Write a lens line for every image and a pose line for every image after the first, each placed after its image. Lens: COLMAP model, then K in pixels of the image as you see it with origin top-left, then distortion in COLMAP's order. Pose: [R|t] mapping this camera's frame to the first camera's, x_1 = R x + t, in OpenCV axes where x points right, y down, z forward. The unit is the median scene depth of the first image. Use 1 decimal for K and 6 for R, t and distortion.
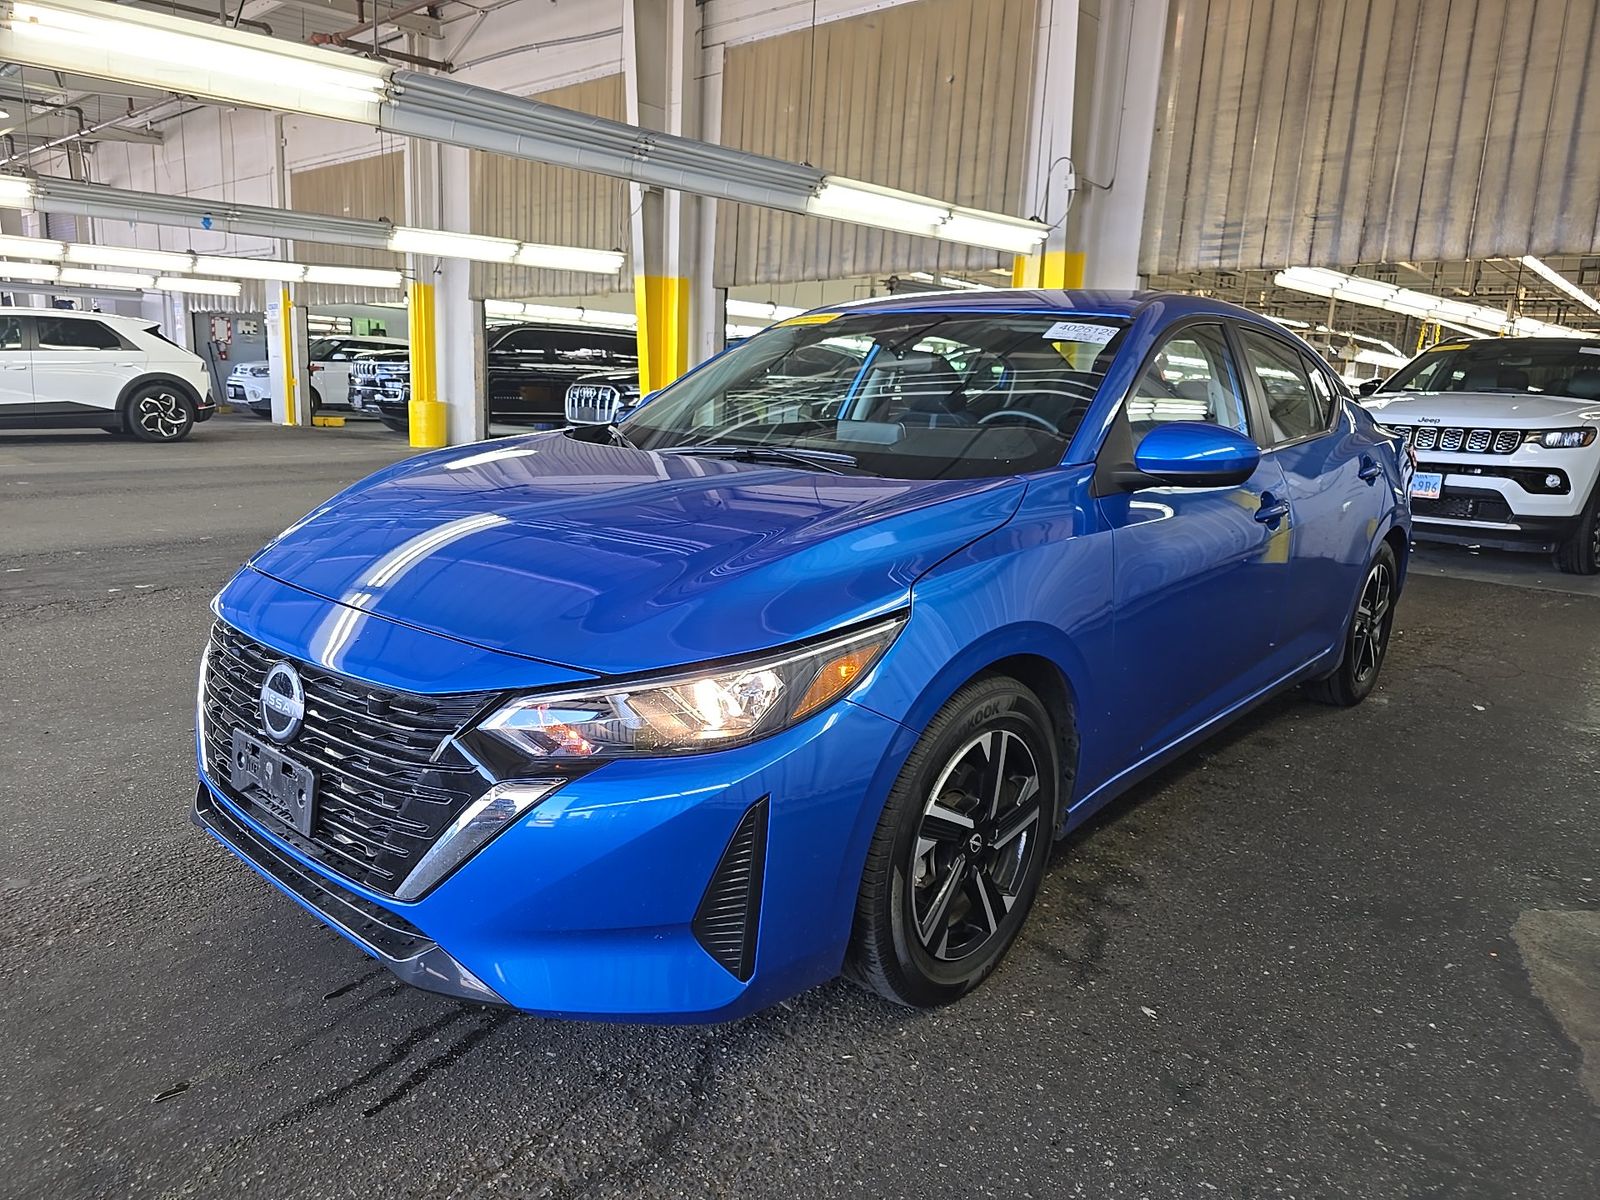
lens RADIAL K [[1078.4, 0, 796.8], [0, 1078.4, 597.7], [0, 0, 1]] dist [0.061144, -0.035626]
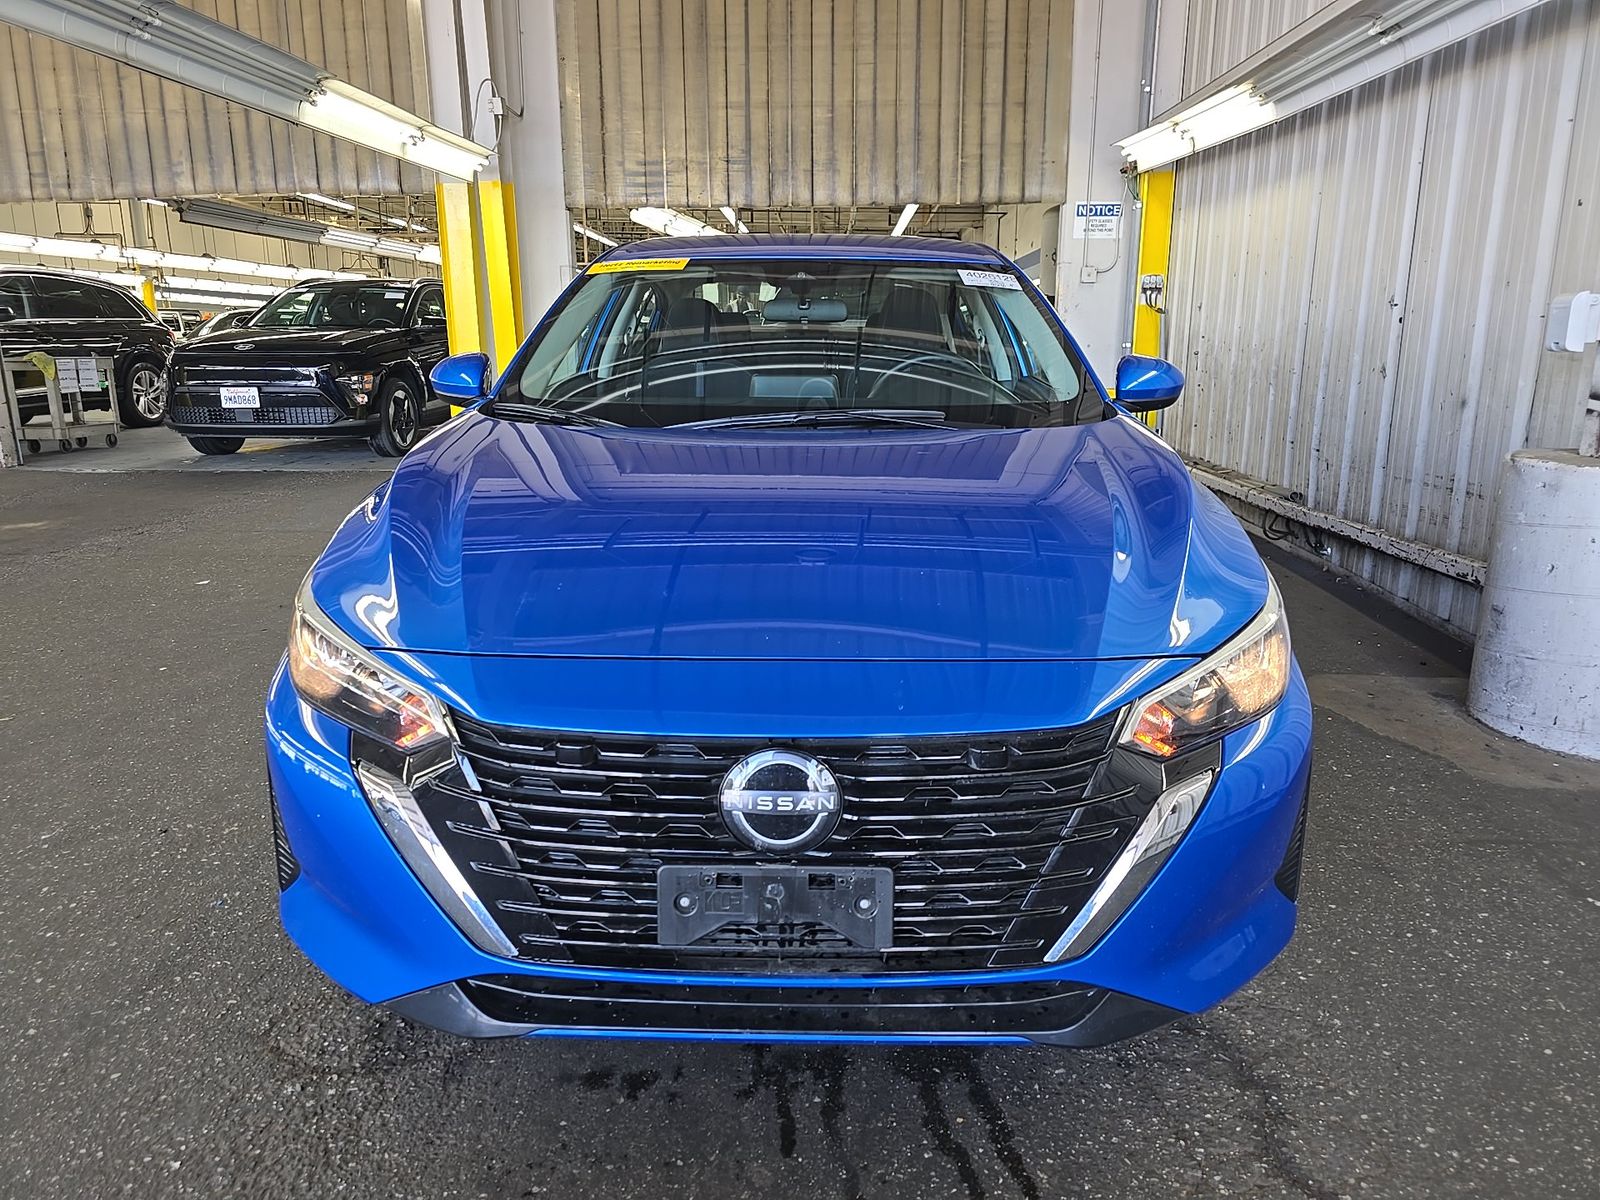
lens RADIAL K [[1078.4, 0, 806.9], [0, 1078.4, 606.6], [0, 0, 1]] dist [0.061144, -0.035626]
pose [[0.764068, -0.205682, 0.611470, -0.243931], [0.163433, 0.978609, 0.124958, -0.035822], [-0.624091, 0.004458, 0.781339, 0.107511]]
